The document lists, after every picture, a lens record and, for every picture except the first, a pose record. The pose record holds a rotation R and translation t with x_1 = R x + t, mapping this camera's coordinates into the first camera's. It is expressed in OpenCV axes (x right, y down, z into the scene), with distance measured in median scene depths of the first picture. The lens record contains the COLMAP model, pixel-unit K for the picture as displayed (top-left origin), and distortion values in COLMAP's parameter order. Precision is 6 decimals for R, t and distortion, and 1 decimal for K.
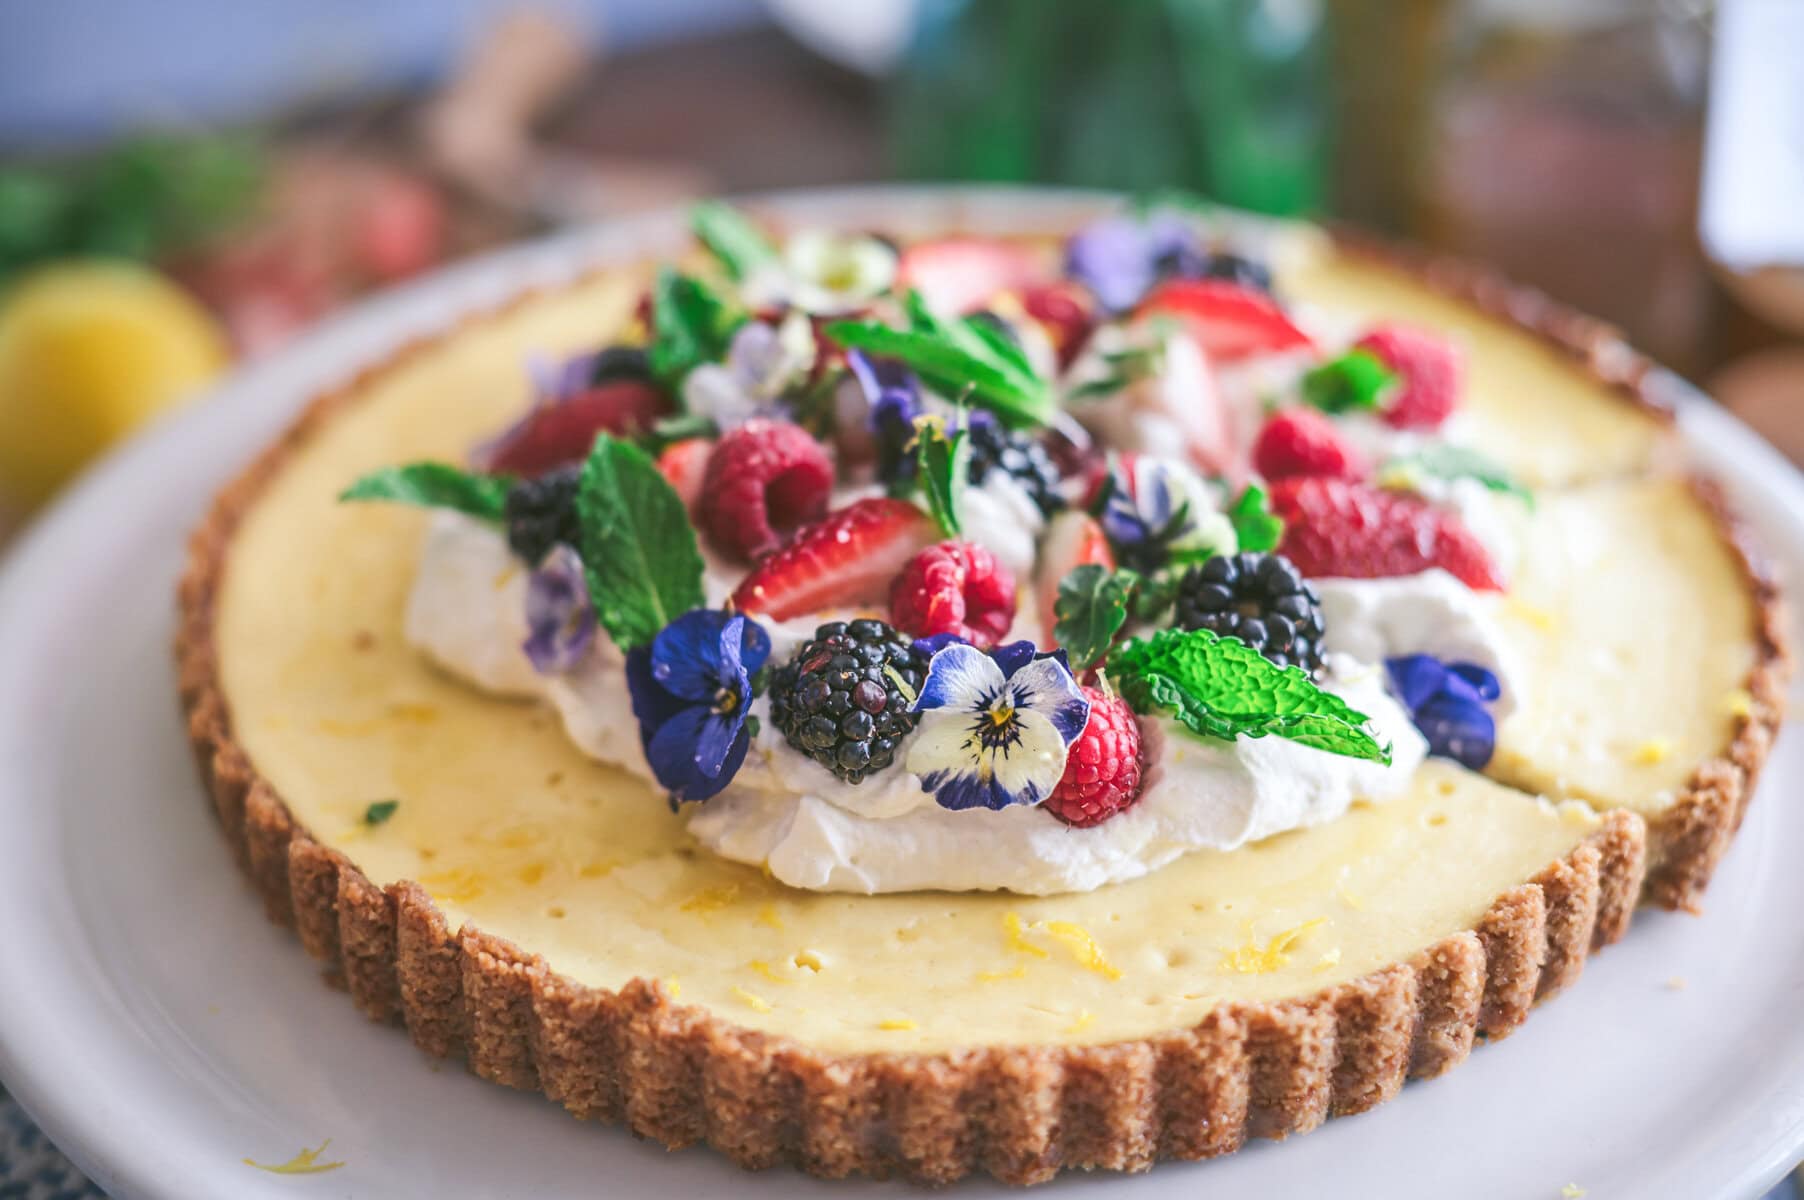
lens RADIAL K [[2997.4, 0, 891.4], [0, 2997.4, 541.8], [0, 0, 1]] dist [-0.002018, 0.000000]
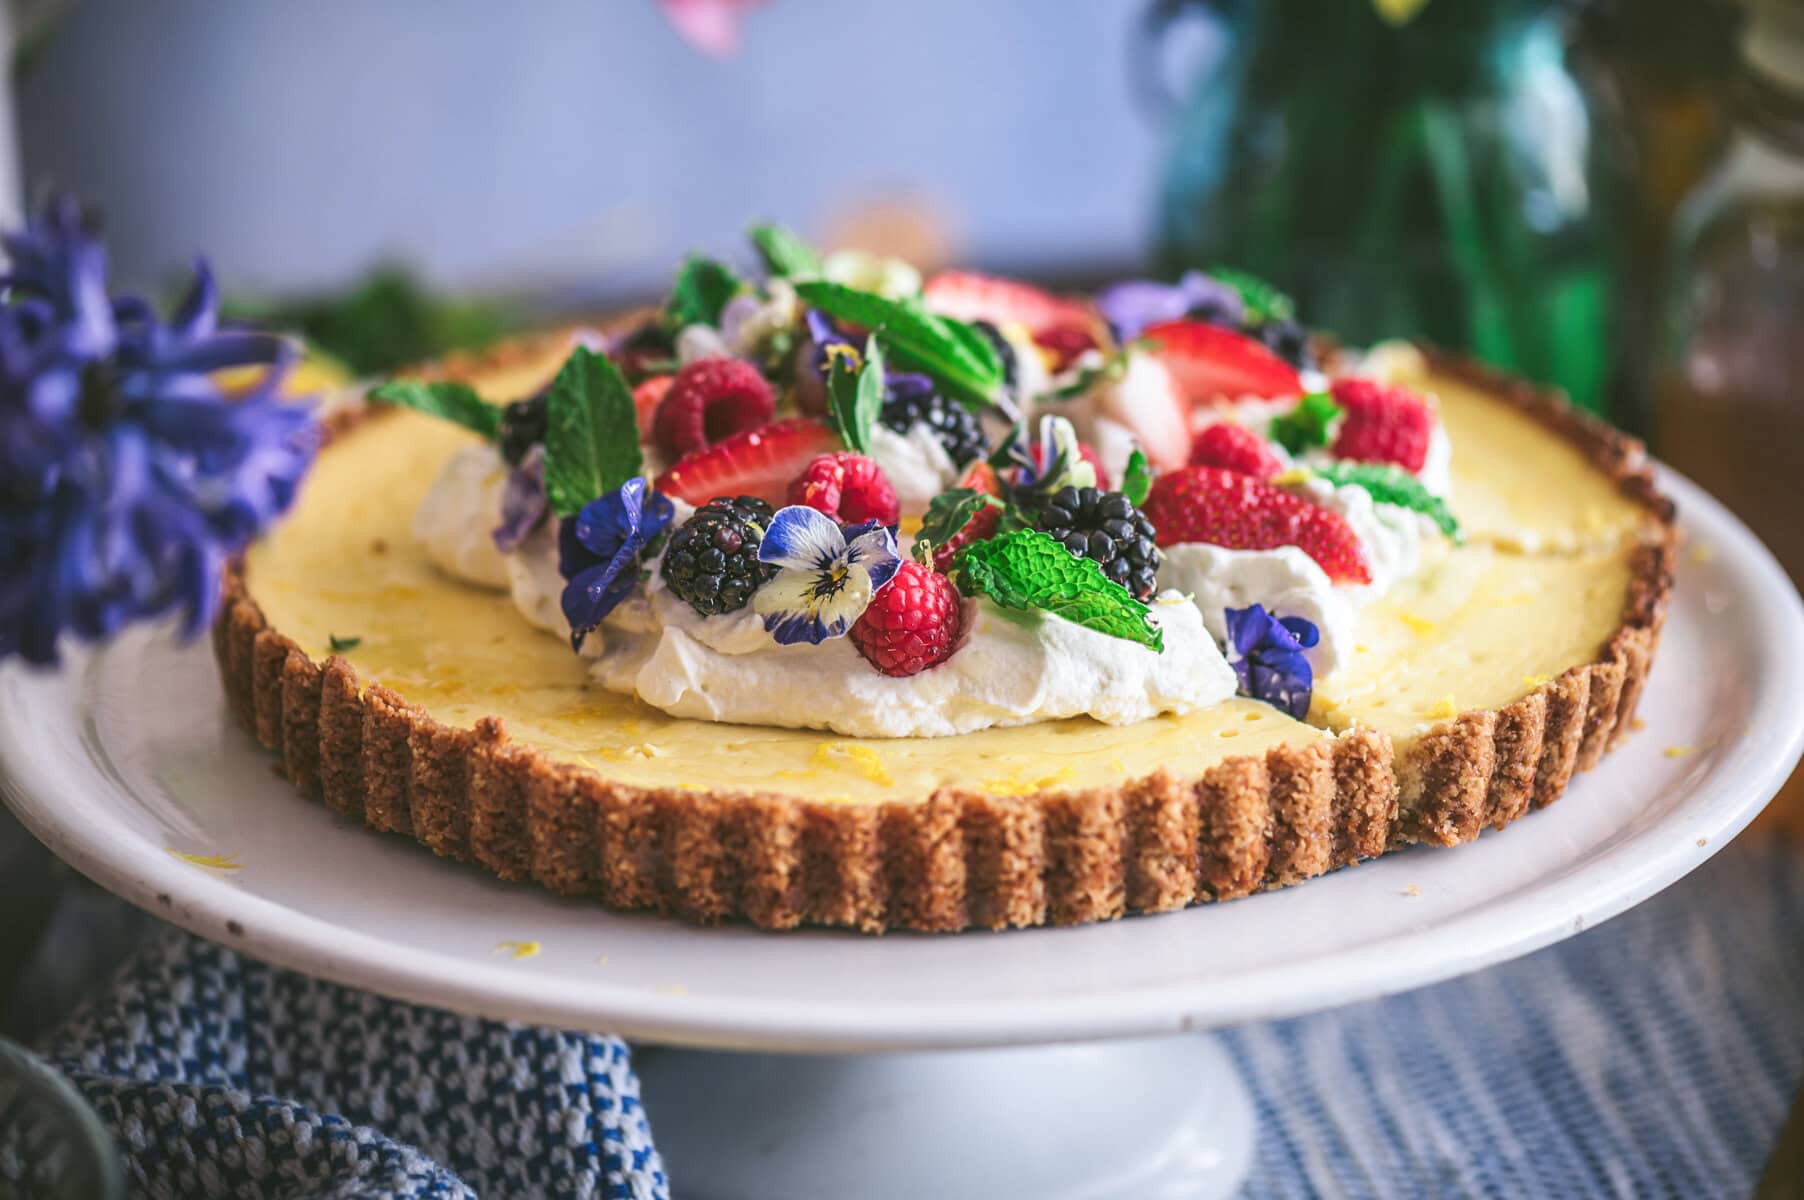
lens RADIAL K [[6276.3, 0, 899.7], [0, 6276.3, 592.6], [0, 0, 1]] dist [-0.086568, 0.000000]
pose [[0.967654, 0.095485, -0.233514, 0.633702], [-0.139258, 0.973979, -0.178806, 0.500420], [0.210364, 0.205541, 0.955772, -1.344328]]
